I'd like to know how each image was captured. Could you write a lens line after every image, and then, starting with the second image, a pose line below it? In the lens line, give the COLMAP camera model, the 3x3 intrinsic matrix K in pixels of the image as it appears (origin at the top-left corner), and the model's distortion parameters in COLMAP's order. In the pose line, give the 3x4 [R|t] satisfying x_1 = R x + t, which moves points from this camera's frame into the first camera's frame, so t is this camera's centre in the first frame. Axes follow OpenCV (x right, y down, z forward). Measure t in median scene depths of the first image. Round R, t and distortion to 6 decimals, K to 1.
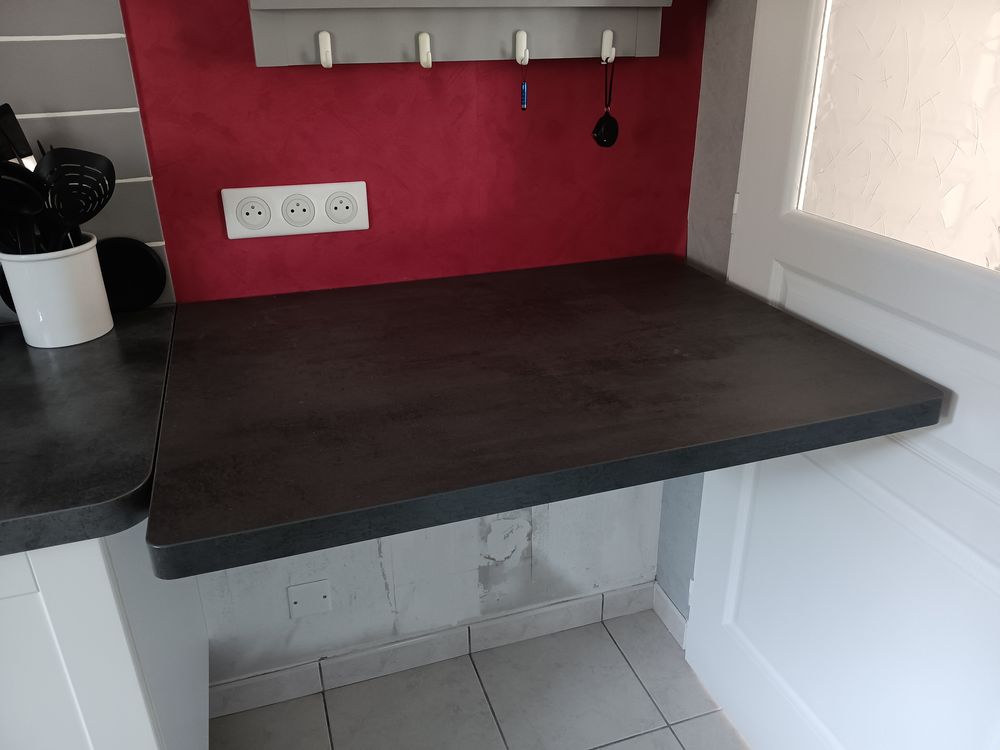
lens RADIAL K [[767.9, 0, 499.5], [0, 767.9, 374.9], [0, 0, 1]] dist [-0.001733, -0.026719]
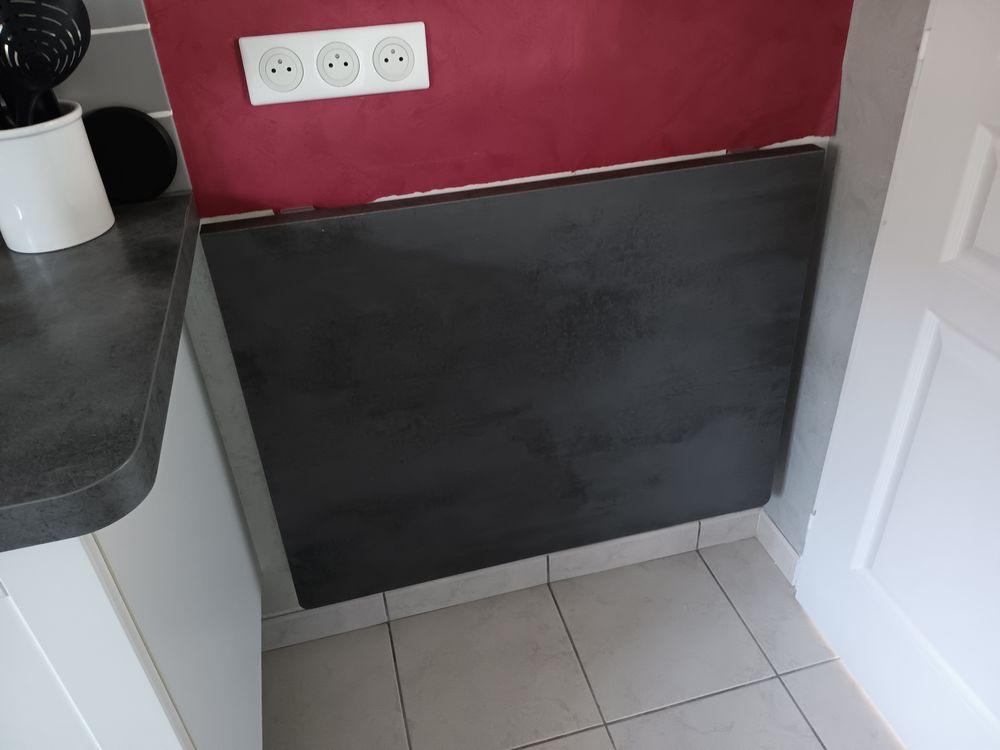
lens RADIAL K [[767.9, 0, 499.4], [0, 767.9, 376.2], [0, 0, 1]] dist [-0.001733, -0.026719]
pose [[0.996969, 0.008996, -0.077279, -0.040088], [0.003840, 0.986392, 0.164364, -0.033133], [0.077706, -0.164162, 0.983368, 0.210324]]
